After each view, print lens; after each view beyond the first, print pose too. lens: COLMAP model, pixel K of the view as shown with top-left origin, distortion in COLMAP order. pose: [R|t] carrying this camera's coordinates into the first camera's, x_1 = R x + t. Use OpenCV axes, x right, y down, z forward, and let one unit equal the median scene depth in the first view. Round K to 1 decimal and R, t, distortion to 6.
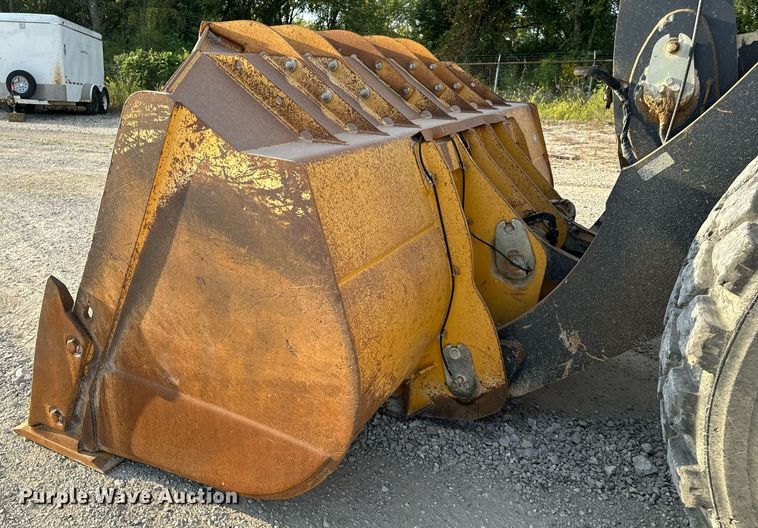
lens RADIAL K [[590.4, 0, 333.0], [0, 590.4, 283.3], [0, 0, 1]] dist [0.108140, -0.142908]
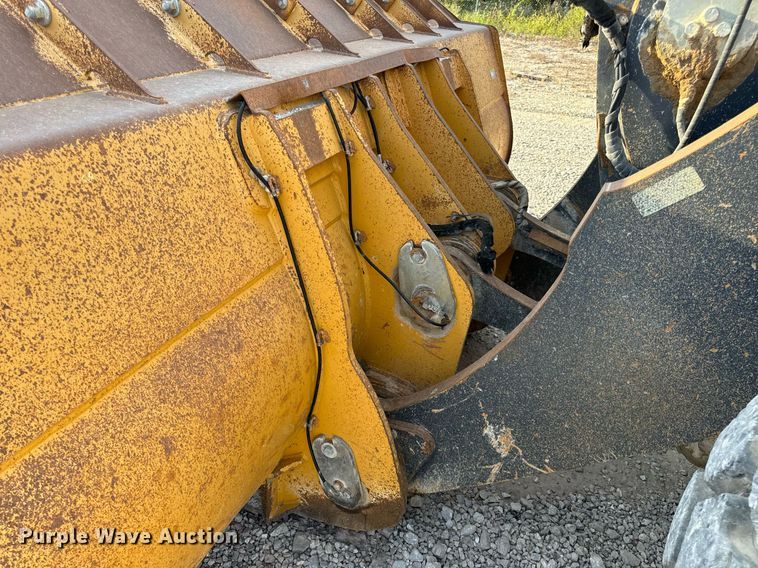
lens RADIAL K [[542.8, 0, 367.5], [0, 542.8, 300.4], [0, 0, 1]] dist [0.088430, -0.106673]
pose [[0.996321, -0.005674, 0.085510, 0.215789], [-0.010878, 0.981362, 0.191861, -0.171603], [-0.085005, -0.192085, 0.977690, 0.487903]]
